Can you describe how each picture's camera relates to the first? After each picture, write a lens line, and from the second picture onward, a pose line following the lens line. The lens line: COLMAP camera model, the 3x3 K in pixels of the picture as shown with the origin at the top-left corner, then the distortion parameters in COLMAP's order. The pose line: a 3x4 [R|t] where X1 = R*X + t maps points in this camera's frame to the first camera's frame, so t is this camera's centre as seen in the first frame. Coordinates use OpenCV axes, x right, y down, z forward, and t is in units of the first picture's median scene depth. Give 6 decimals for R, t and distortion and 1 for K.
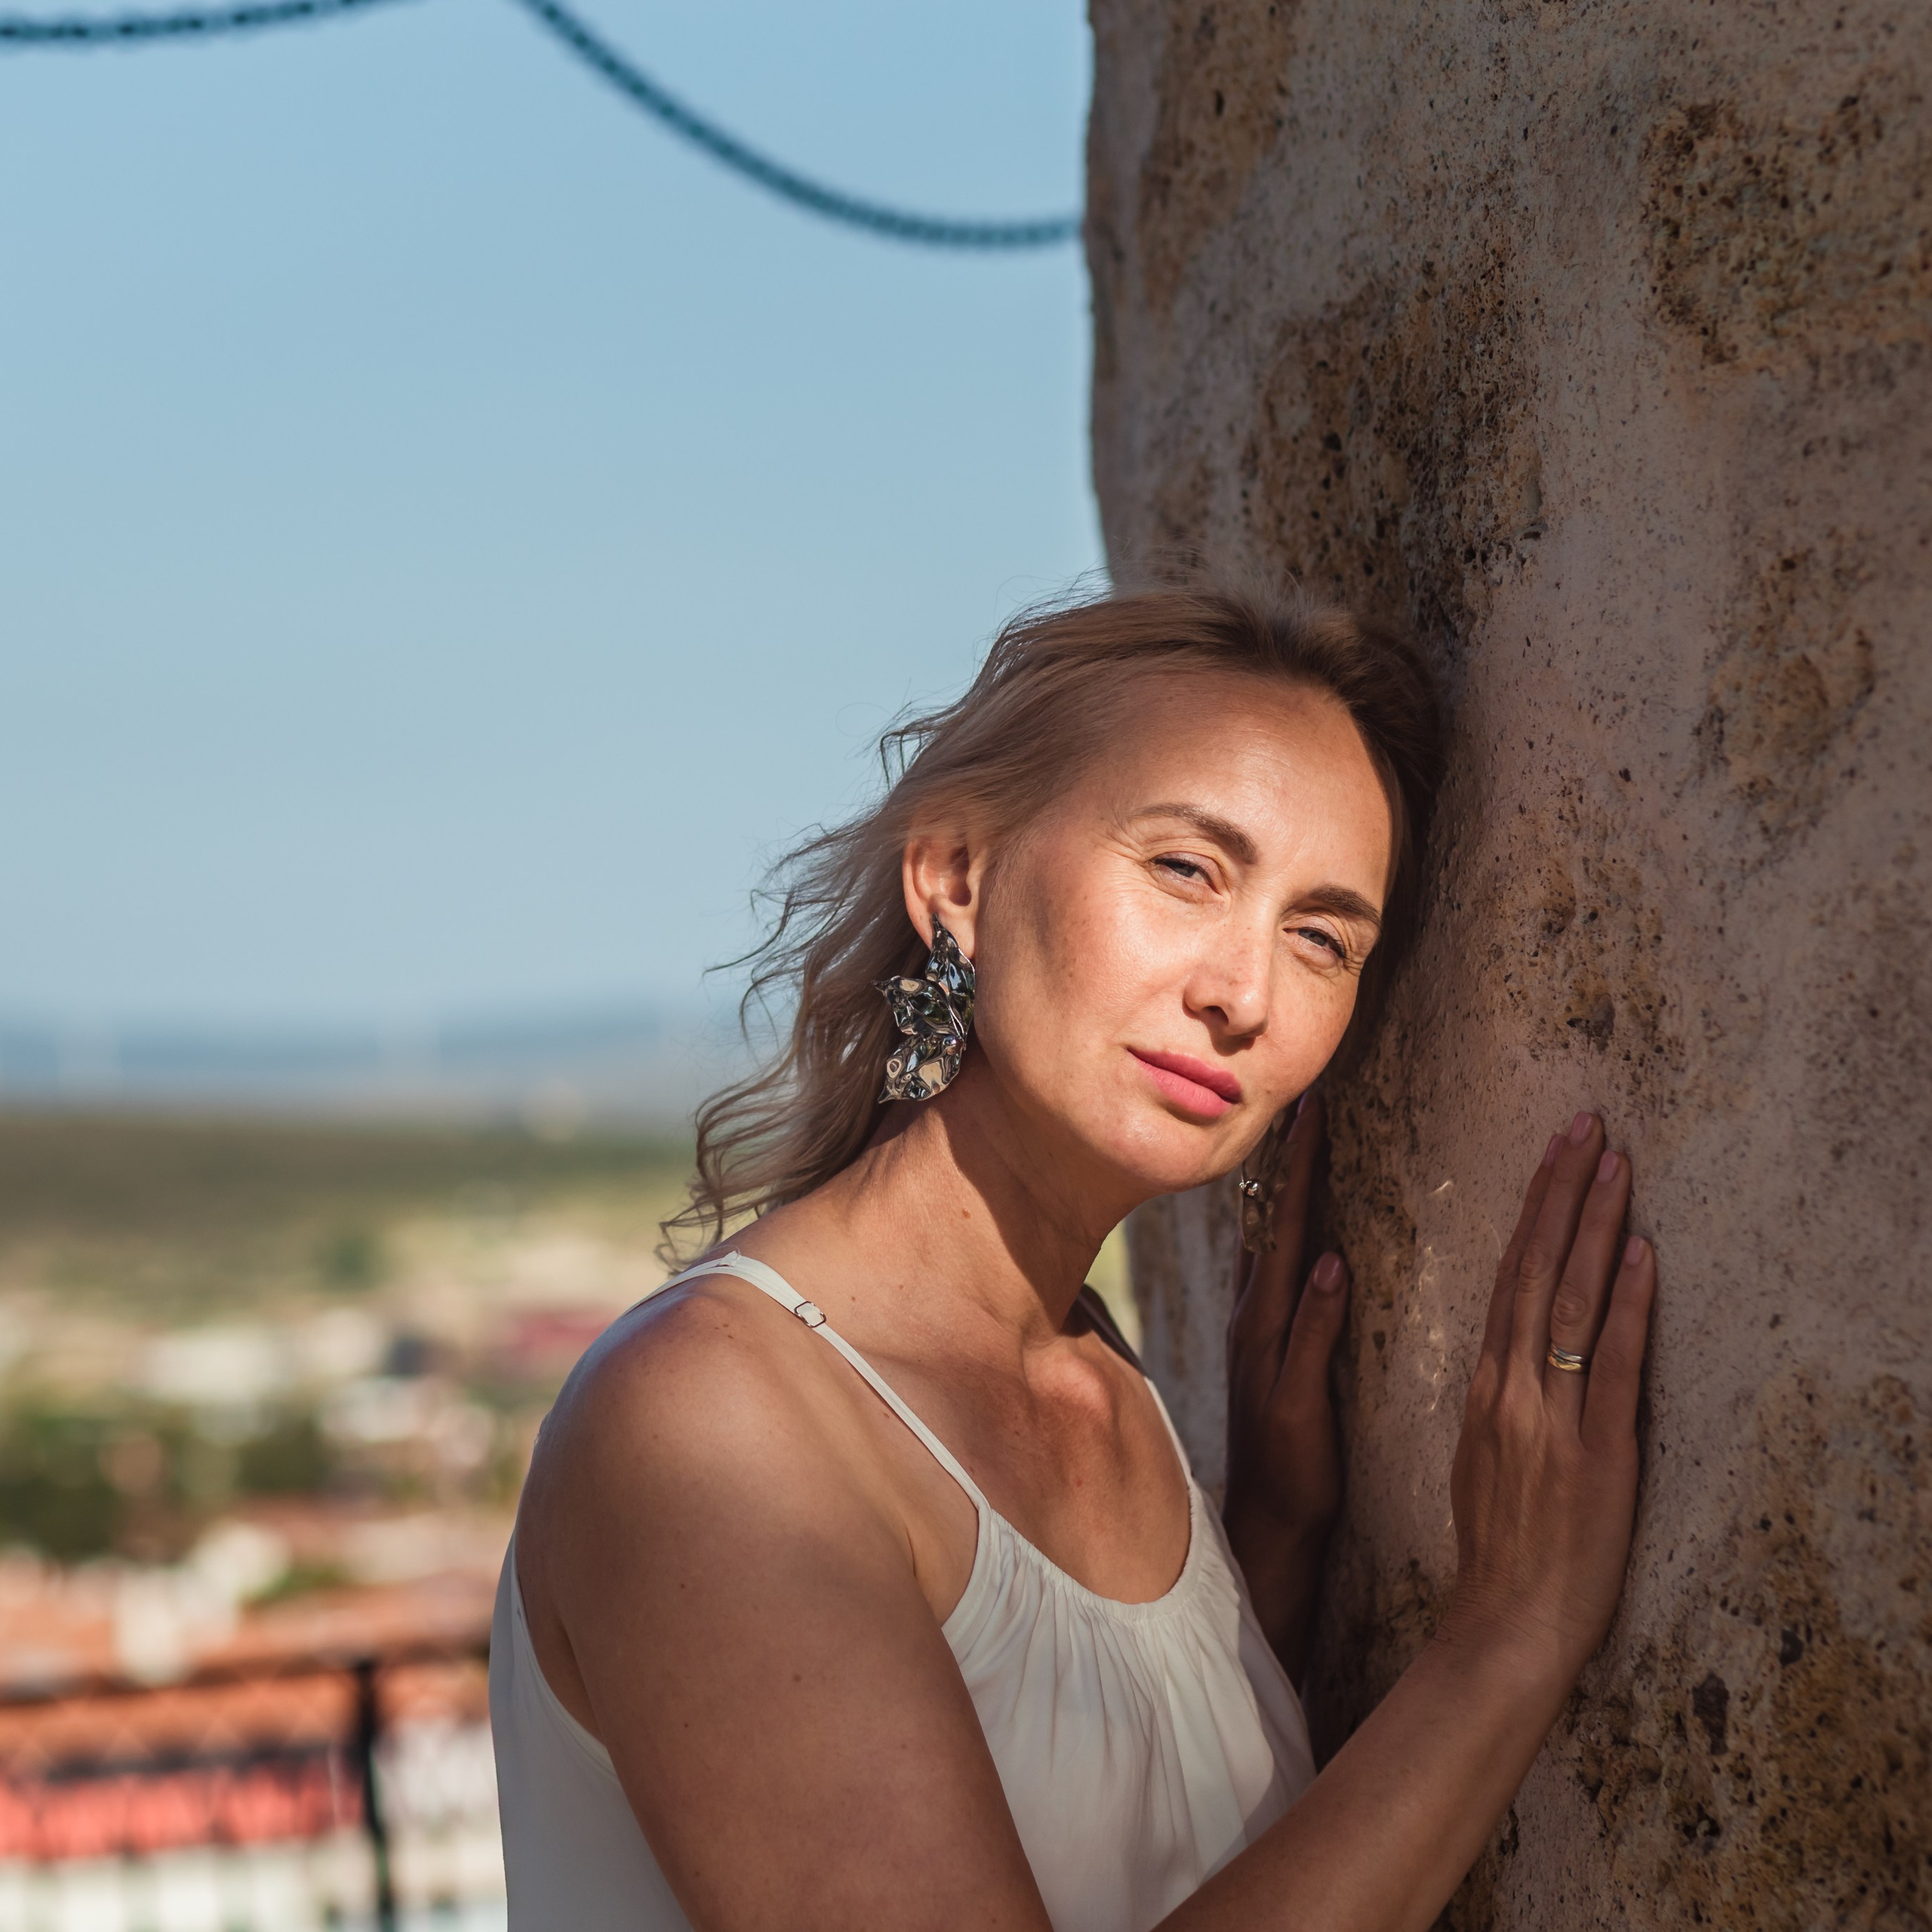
lens RADIAL K [[7237.5, 0, 966.0], [0, 7237.5, 966.0], [0, 0, 1]] dist [-0.030874, 0.678177]
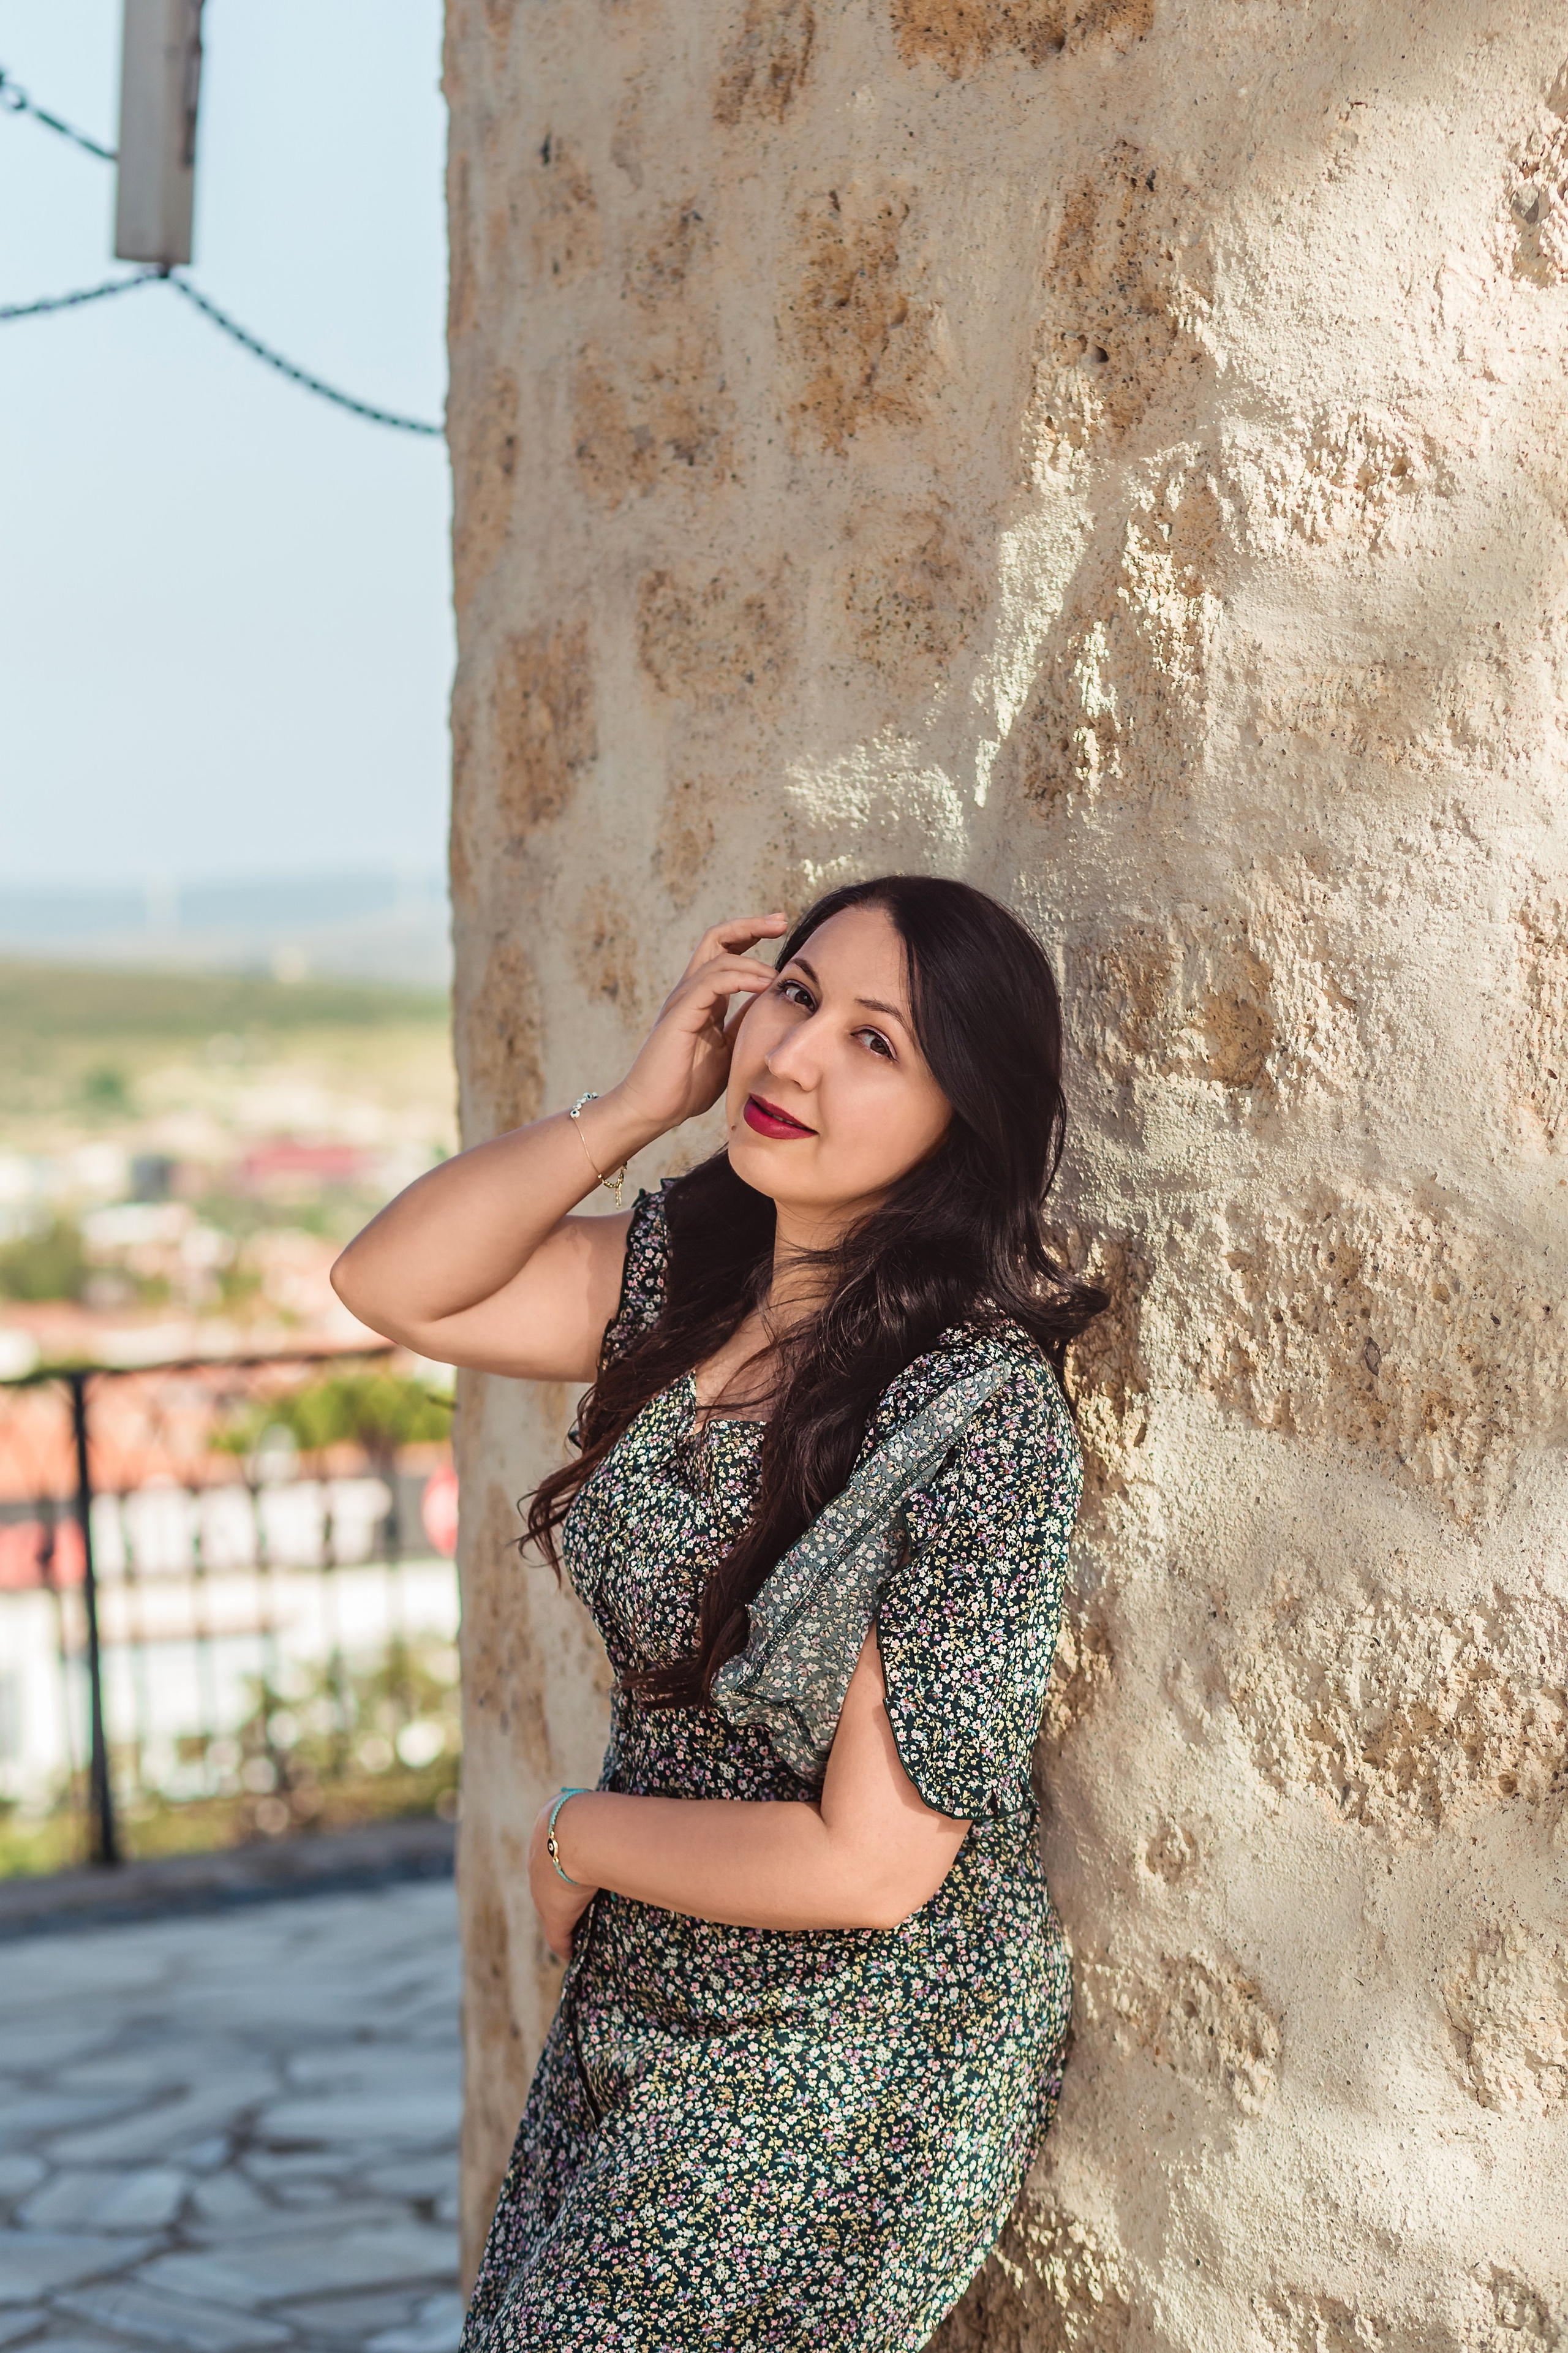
lens RADIAL K [[6512.5, 0, 784.0], [0, 6512.5, 1176.5], [0, 0, 1]] dist [-0.054363, 0.219644]
pose [[0.999423, 0.028190, 0.018938, 0.107037], [-0.029116, 0.998298, 0.050533, -0.037173], [-0.017482, -0.051056, 0.998543, -0.971552]]
